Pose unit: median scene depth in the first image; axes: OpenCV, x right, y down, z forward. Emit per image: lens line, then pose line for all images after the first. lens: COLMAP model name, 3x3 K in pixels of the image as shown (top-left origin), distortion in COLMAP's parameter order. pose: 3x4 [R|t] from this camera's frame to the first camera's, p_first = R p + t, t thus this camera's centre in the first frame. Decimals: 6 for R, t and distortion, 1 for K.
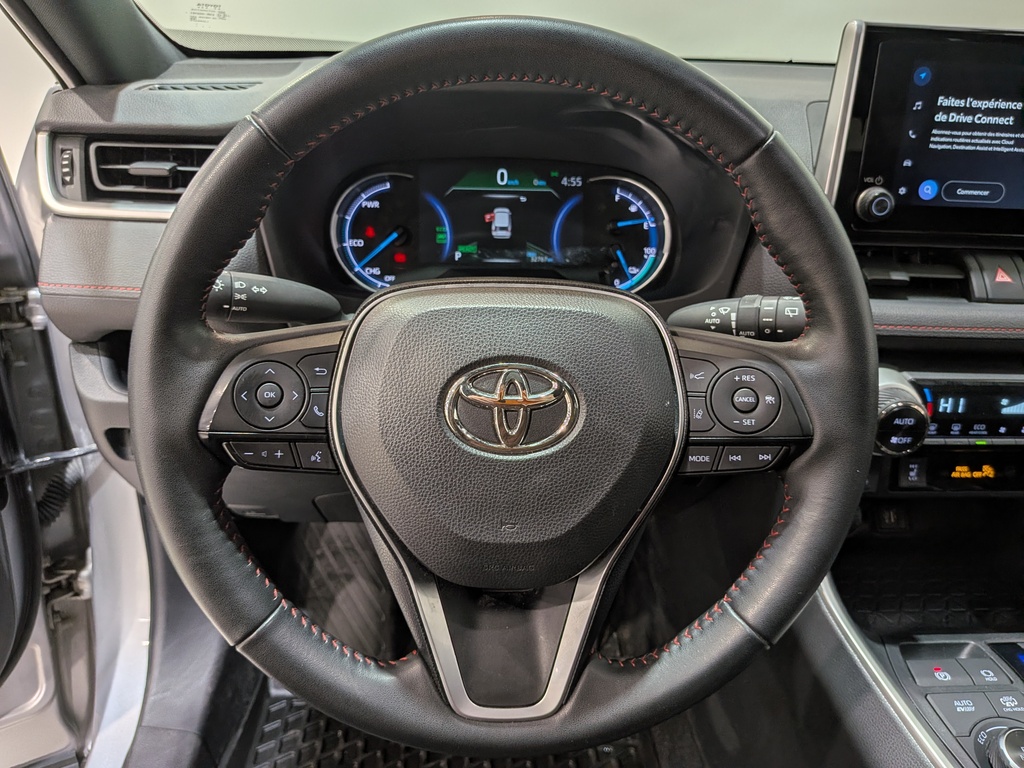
lens RADIAL K [[717.6, 0, 506.8], [0, 717.6, 365.5], [0, 0, 1]] dist [0.000404, -0.034236]
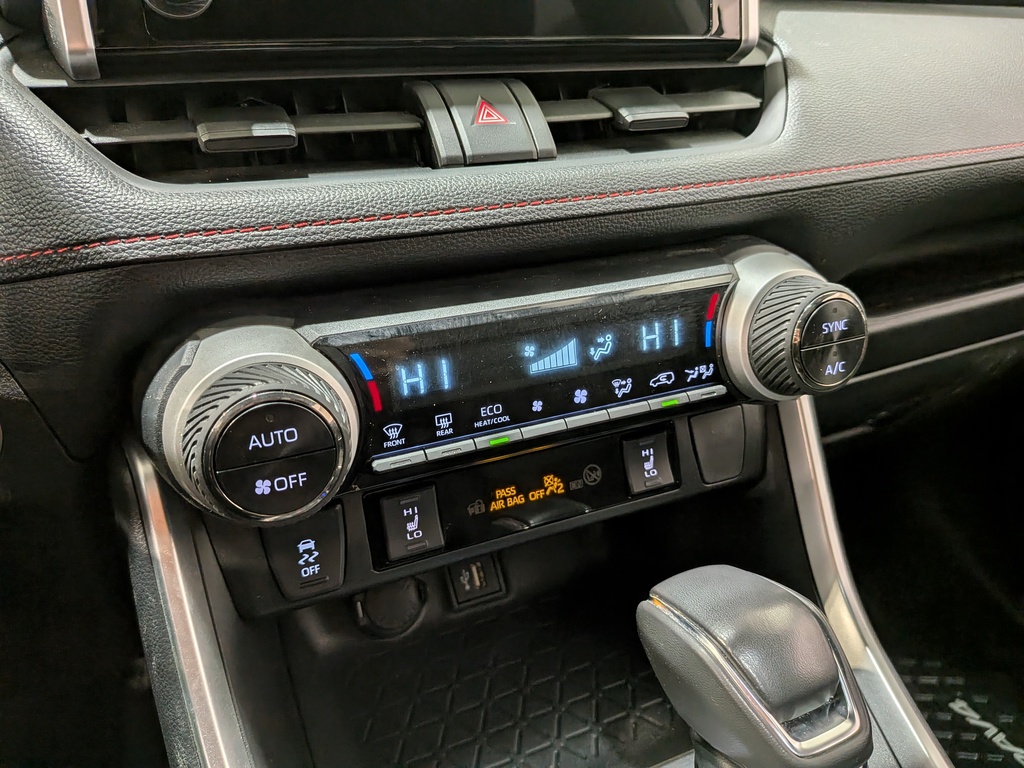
lens RADIAL K [[707.5, 0, 512.0], [0, 707.5, 384.0], [0, 0, 1]] dist [0.010838, -0.054431]
pose [[0.922443, -0.193848, 0.333949, 0.504916], [0.202343, 0.979268, 0.009520, 0.065387], [-0.328871, 0.058790, 0.942543, 0.523623]]
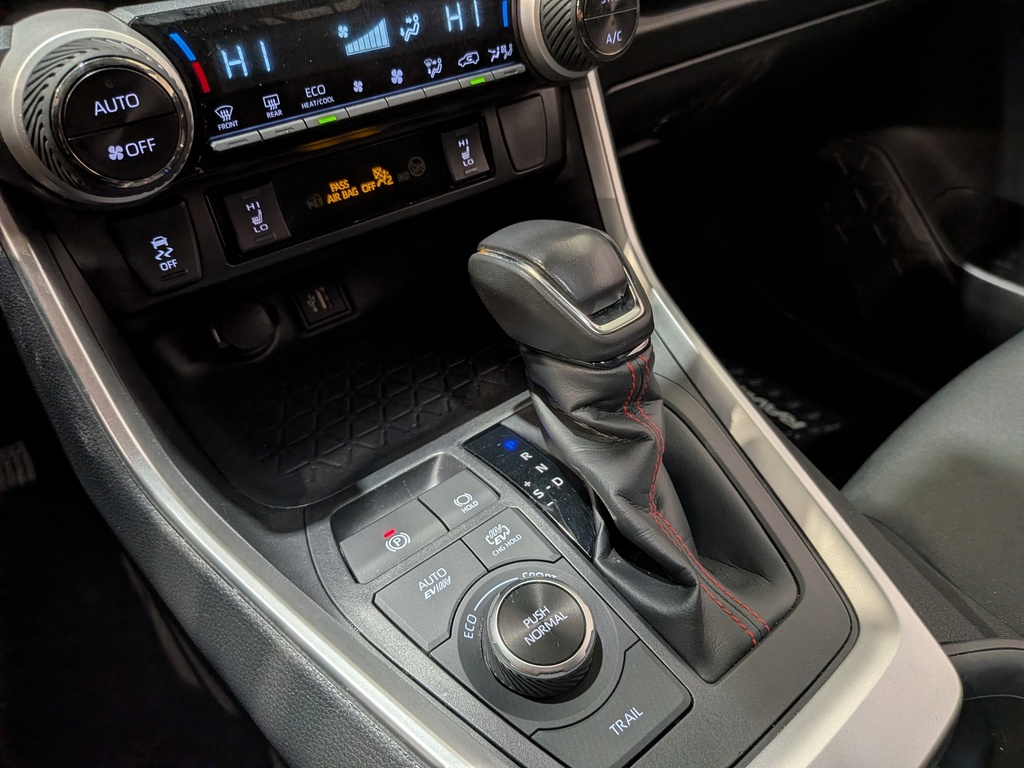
lens RADIAL K [[717.1, 0, 512.0], [0, 717.1, 384.0], [0, 0, 1]] dist [0.000782, -0.057958]
pose [[0.786358, -0.414153, 0.458386, 0.435851], [0.282081, 0.900846, 0.330009, 0.143983], [-0.549610, -0.130203, 0.825213, 0.447838]]
